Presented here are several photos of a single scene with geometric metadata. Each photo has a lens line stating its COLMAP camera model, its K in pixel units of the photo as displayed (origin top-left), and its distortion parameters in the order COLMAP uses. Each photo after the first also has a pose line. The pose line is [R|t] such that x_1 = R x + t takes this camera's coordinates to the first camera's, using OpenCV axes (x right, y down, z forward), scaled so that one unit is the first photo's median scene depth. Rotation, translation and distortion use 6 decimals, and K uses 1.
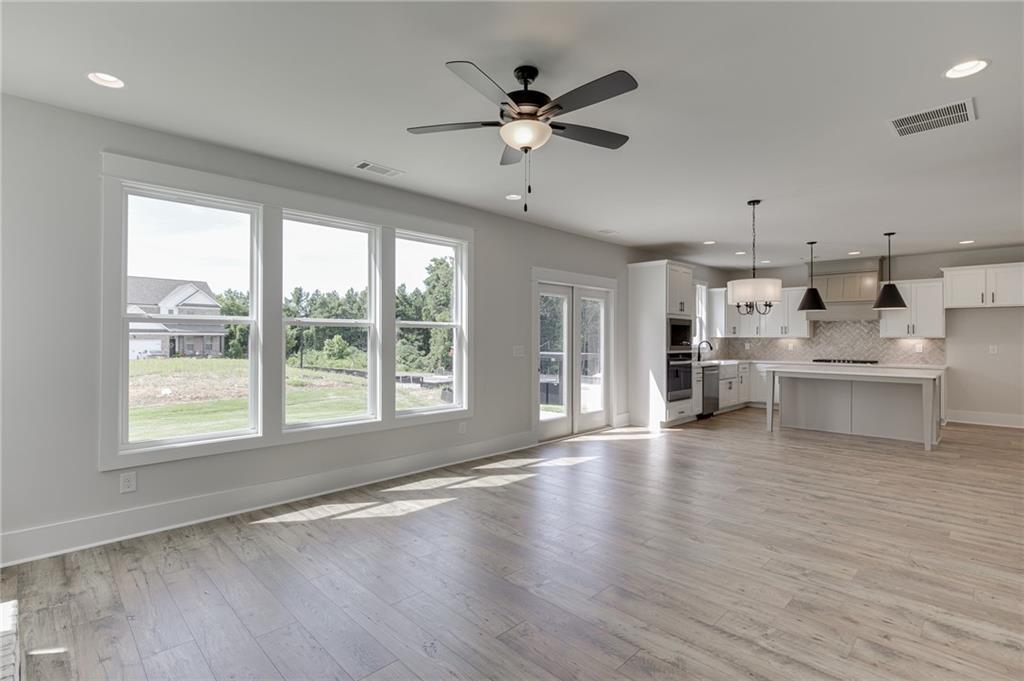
lens RADIAL K [[490.3, 0, 515.8], [0, 490.3, 336.1], [0, 0, 1]] dist [-0.002251, -0.000037]
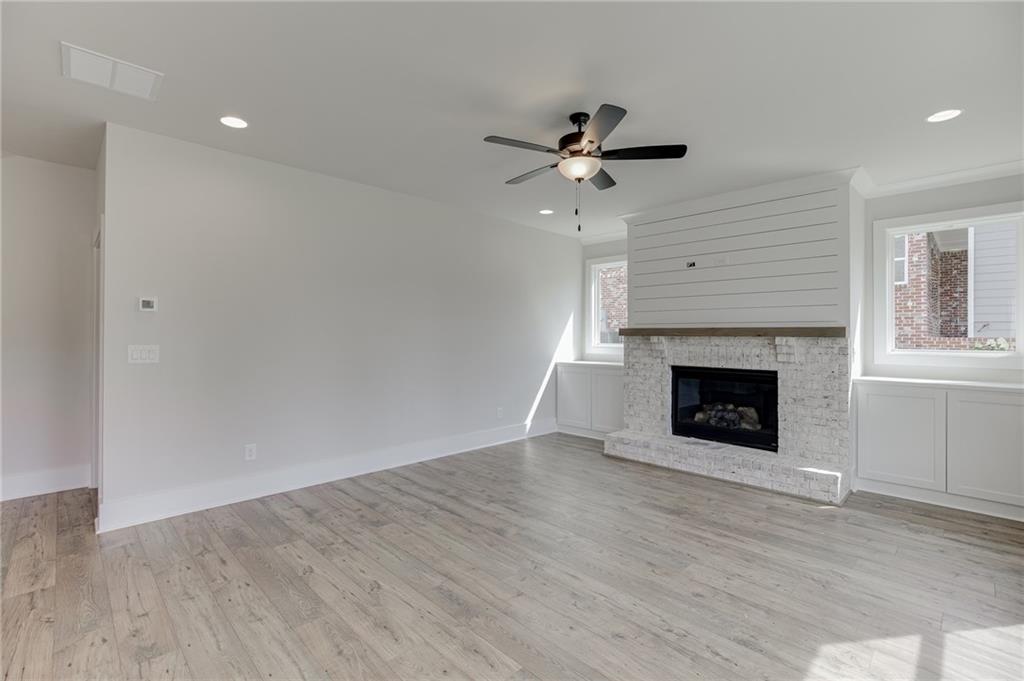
lens RADIAL K [[461.3, 0, 510.3], [0, 461.3, 338.6], [0, 0, 1]] dist [-0.002950, 0.001907]
pose [[-0.999907, -0.007630, 0.011312, 0.112153], [-0.007608, 0.999969, 0.002013, 0.006253], [-0.011327, 0.001927, -0.999934, 1.353697]]
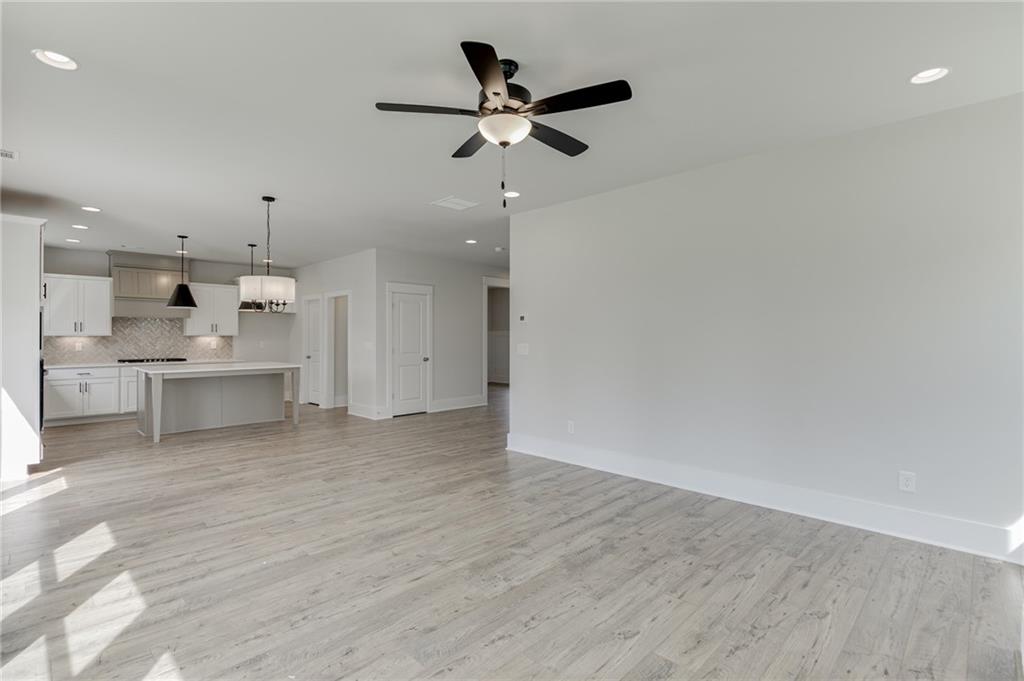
lens RADIAL K [[490.3, 0, 508.2], [0, 490.3, 336.6], [0, 0, 1]] dist [-0.002251, -0.000037]
pose [[-0.001686, -0.003584, 0.999992, -0.607868], [-0.001949, 0.999992, 0.003581, 0.000267], [-0.999997, -0.001943, -0.001693, 0.627809]]
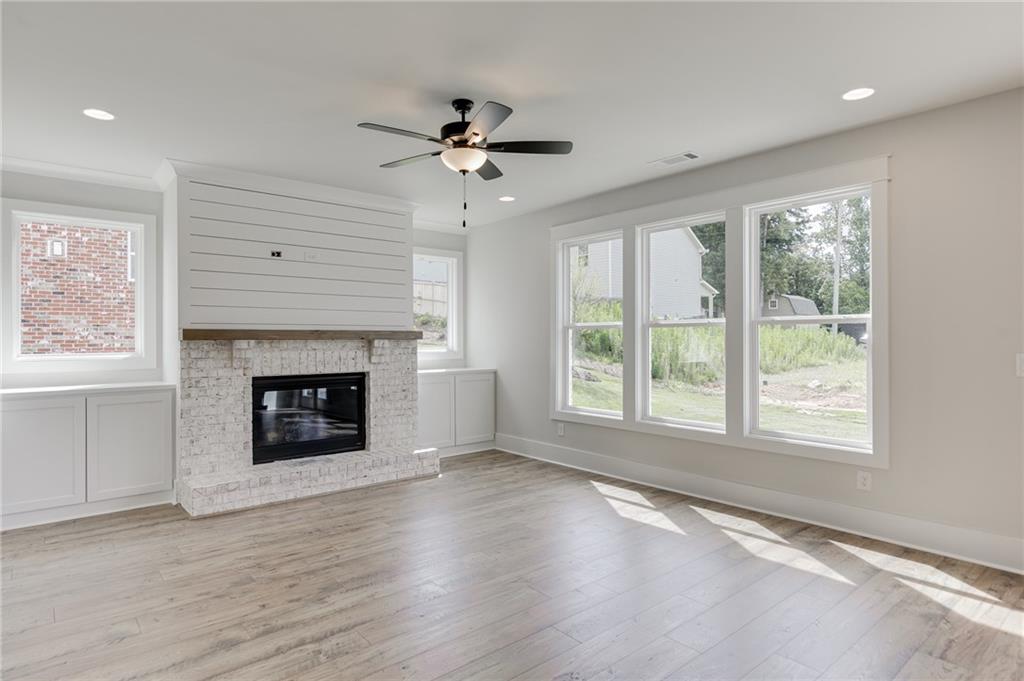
lens RADIAL K [[565.6, 0, 506.9], [0, 565.6, 339.5], [0, 0, 1]] dist [0.002501, -0.000399]
pose [[-0.094202, -0.000617, -0.995553, 0.822893], [0.007801, 0.999969, -0.001358, 0.003738], [0.995523, -0.007894, -0.094194, 0.770618]]
